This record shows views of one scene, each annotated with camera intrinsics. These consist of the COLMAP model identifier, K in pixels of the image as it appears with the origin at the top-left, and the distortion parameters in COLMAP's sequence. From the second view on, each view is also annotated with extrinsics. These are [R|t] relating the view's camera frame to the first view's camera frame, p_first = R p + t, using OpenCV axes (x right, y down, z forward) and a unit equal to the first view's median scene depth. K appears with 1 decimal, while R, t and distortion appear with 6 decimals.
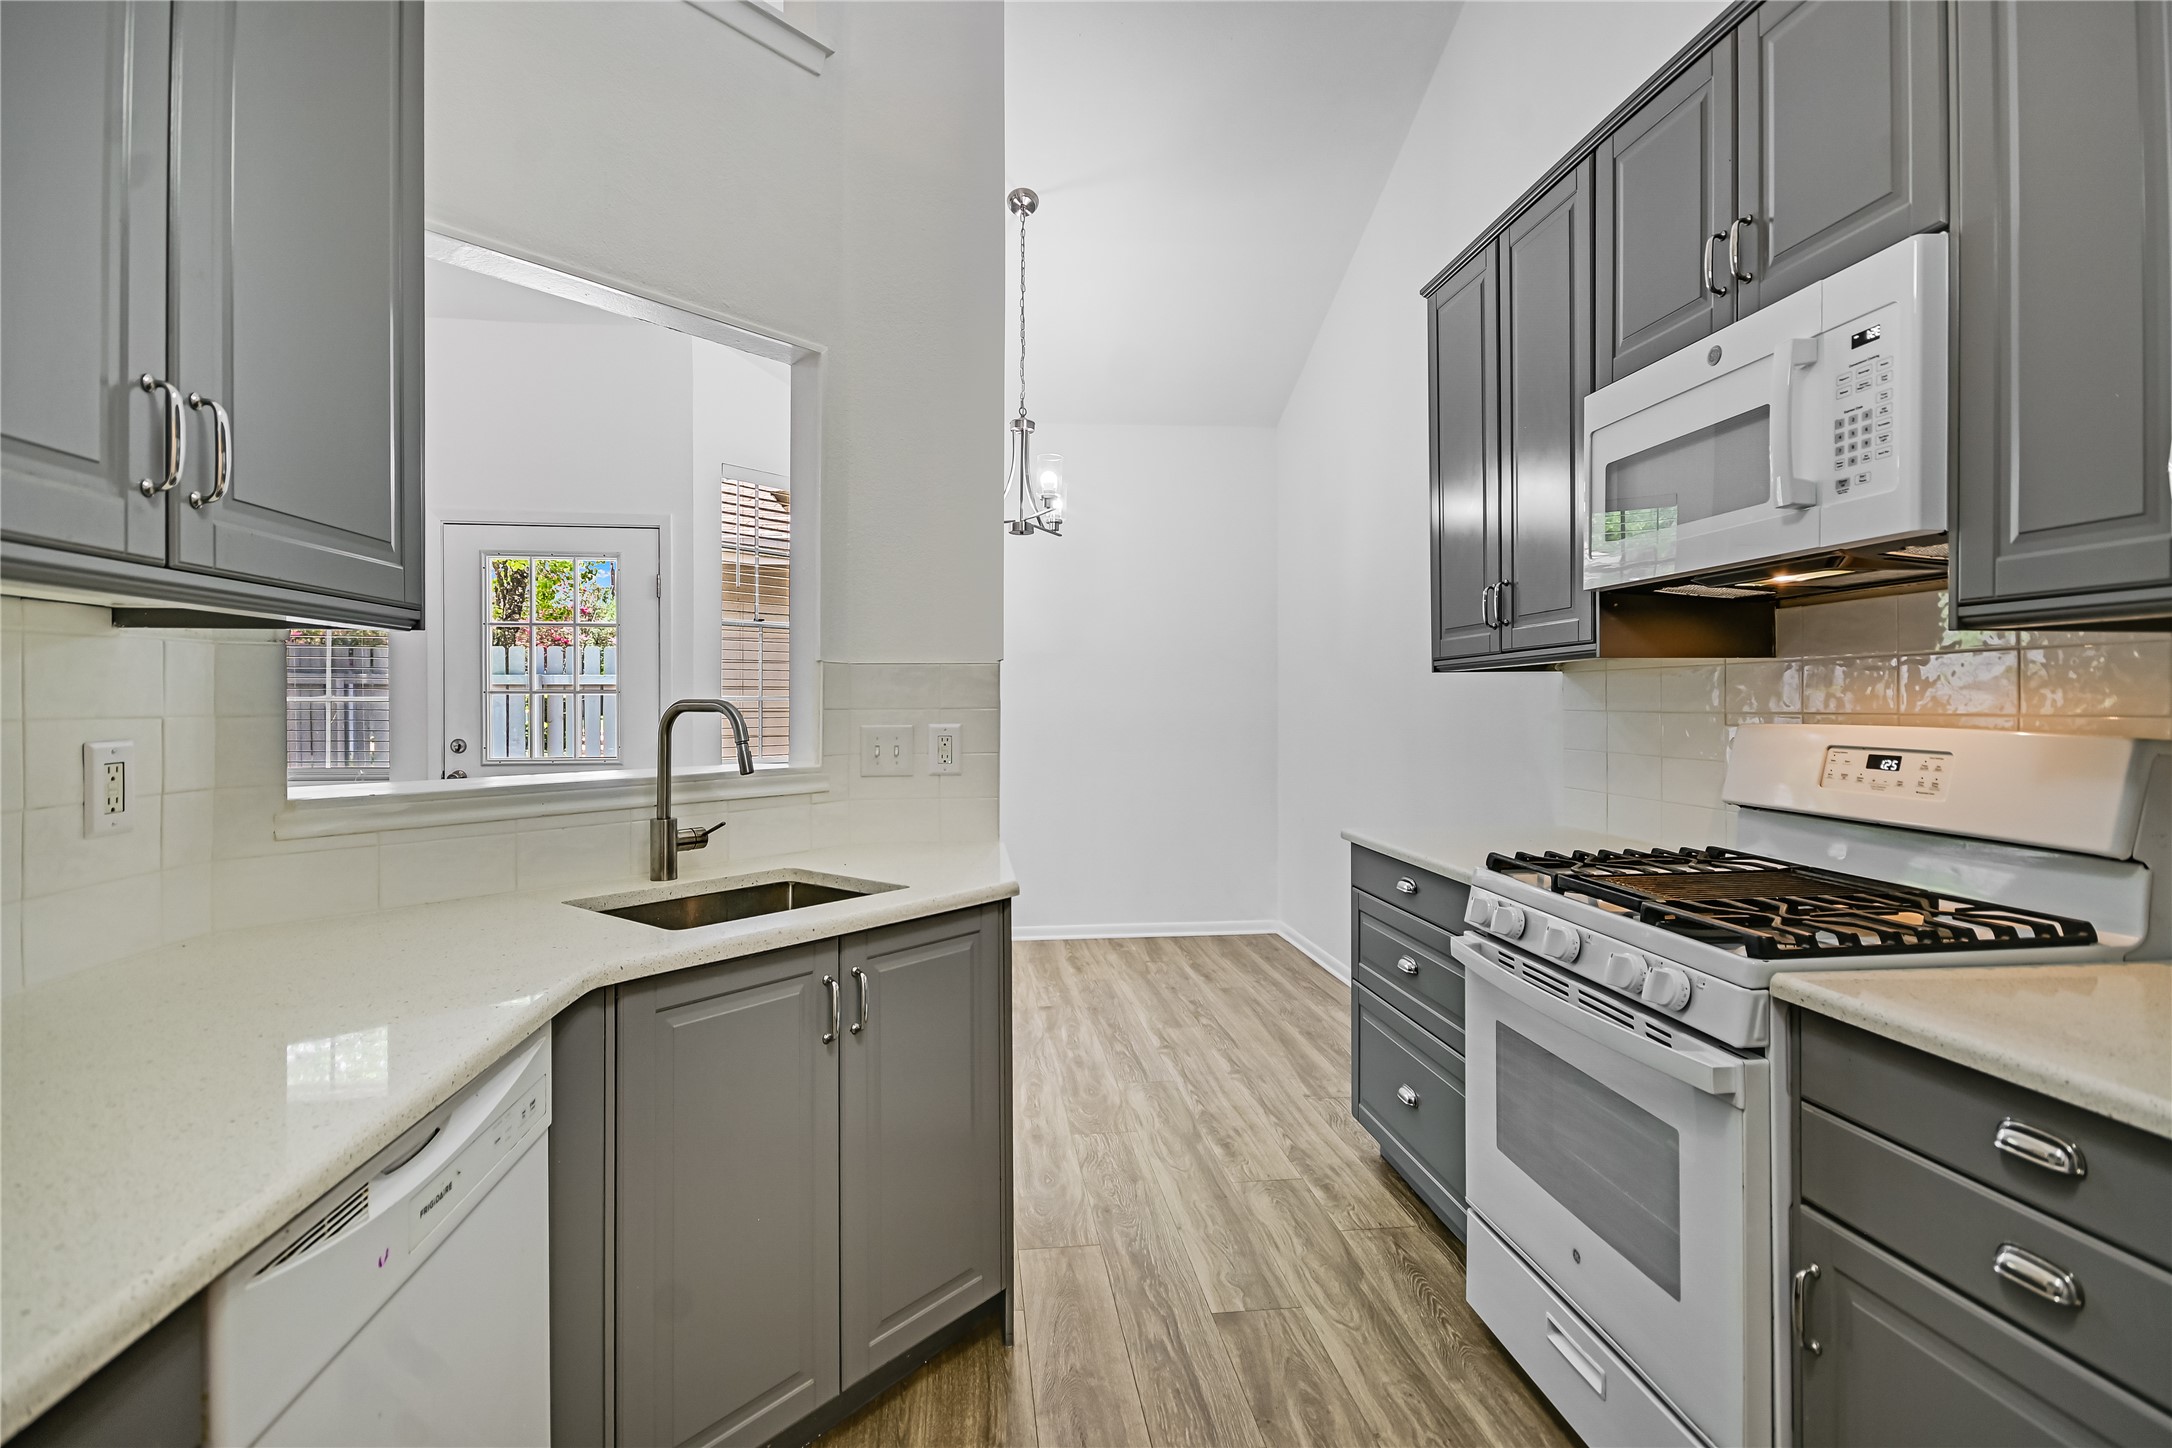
lens RADIAL K [[1030.3, 0, 1084.0], [0, 1030.3, 709.1], [0, 0, 1]] dist [-0.000044, -0.000374]
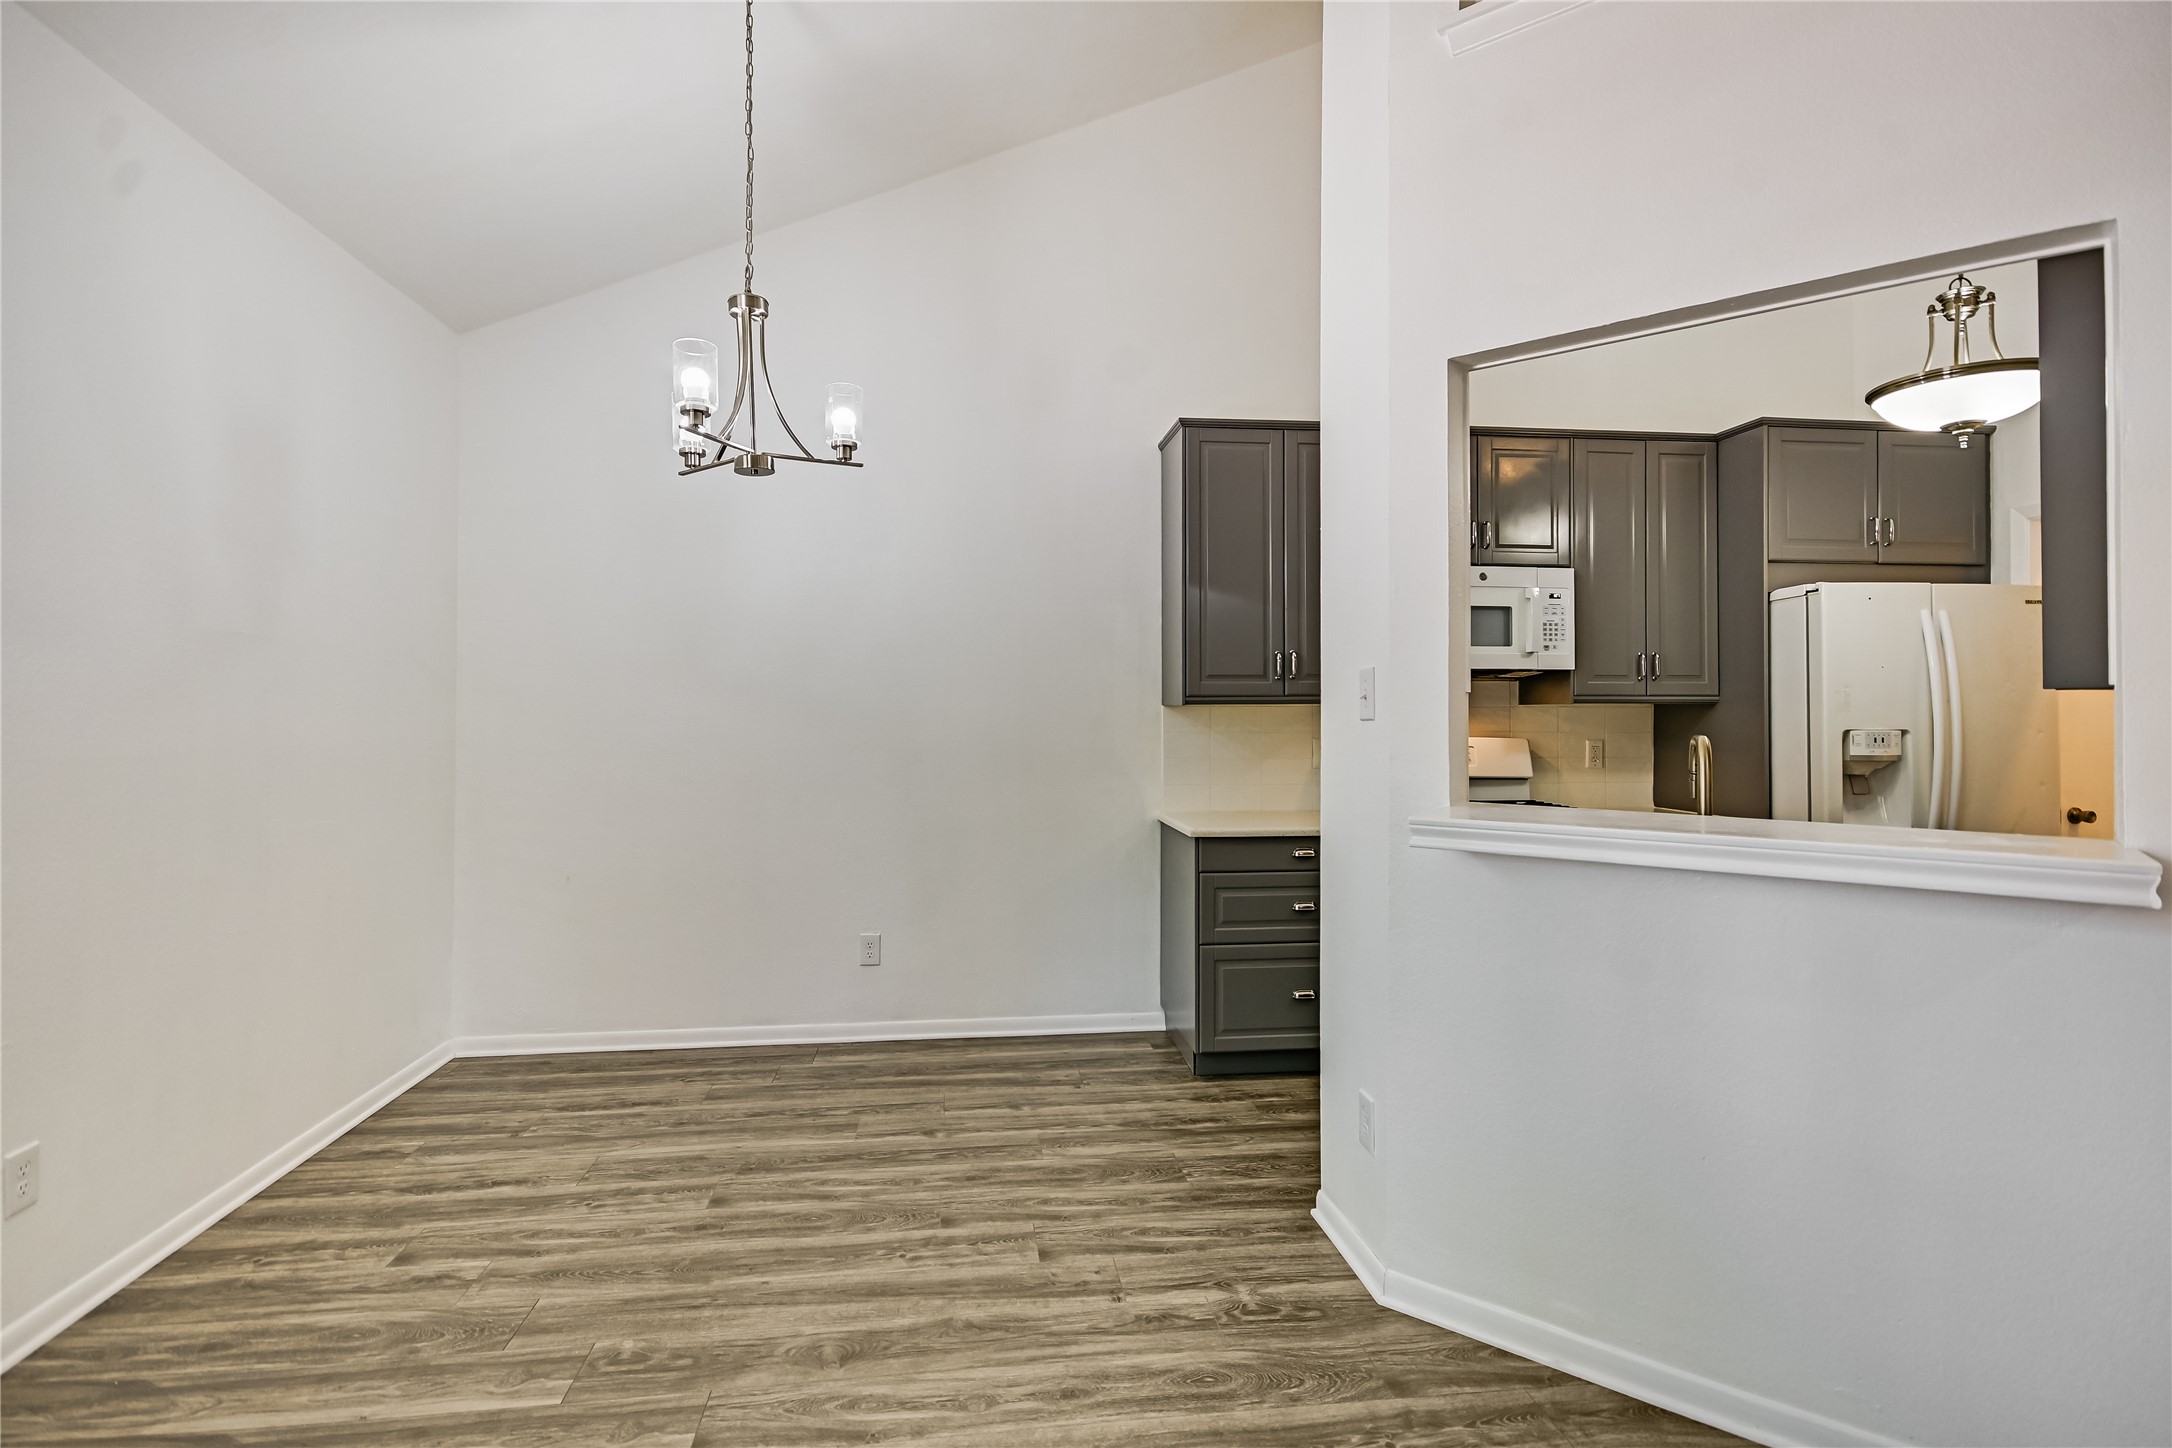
lens RADIAL K [[1030.3, 0, 1084.0], [0, 1030.3, 709.1], [0, 0, 1]] dist [-0.000044, -0.000374]
pose [[-0.000201, 0.011608, 0.999933, -0.835885], [0.002916, 0.999928, -0.011607, -0.011911], [-0.999996, 0.002913, -0.000235, 0.942997]]
